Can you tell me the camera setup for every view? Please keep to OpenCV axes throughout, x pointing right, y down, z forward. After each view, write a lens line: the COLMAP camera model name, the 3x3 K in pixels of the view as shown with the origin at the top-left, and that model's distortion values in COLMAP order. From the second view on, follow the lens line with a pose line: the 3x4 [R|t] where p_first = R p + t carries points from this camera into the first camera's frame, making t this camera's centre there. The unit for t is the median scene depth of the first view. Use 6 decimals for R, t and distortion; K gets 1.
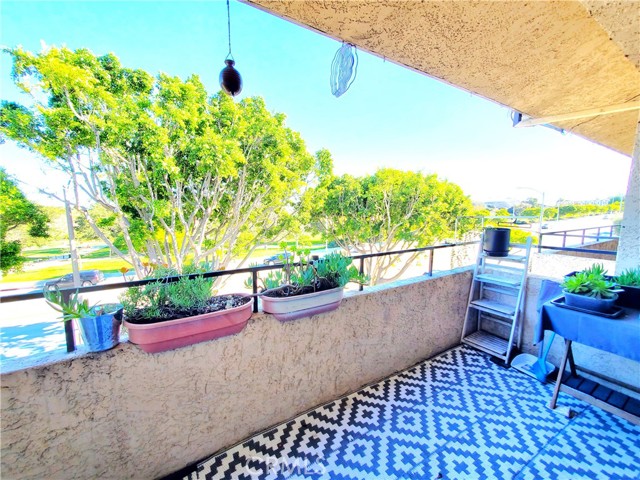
lens RADIAL K [[252.3, 0, 323.8], [0, 252.3, 241.8], [0, 0, 1]] dist [0.005113, -0.000994]
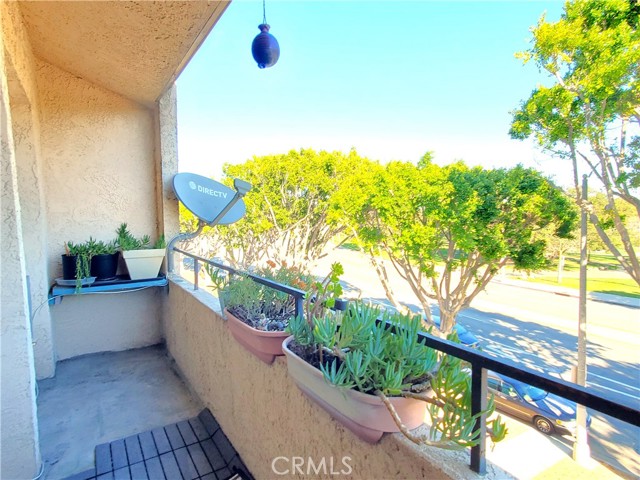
lens RADIAL K [[365.8, 0, 314.2], [0, 365.8, 240.0], [0, 0, 1]] dist [0.018924, 0.001154]
pose [[0.049184, 0.076981, -0.995819, 0.556111], [-0.105250, 0.991874, 0.071477, -0.088420], [0.993229, 0.101295, 0.056886, 0.752704]]
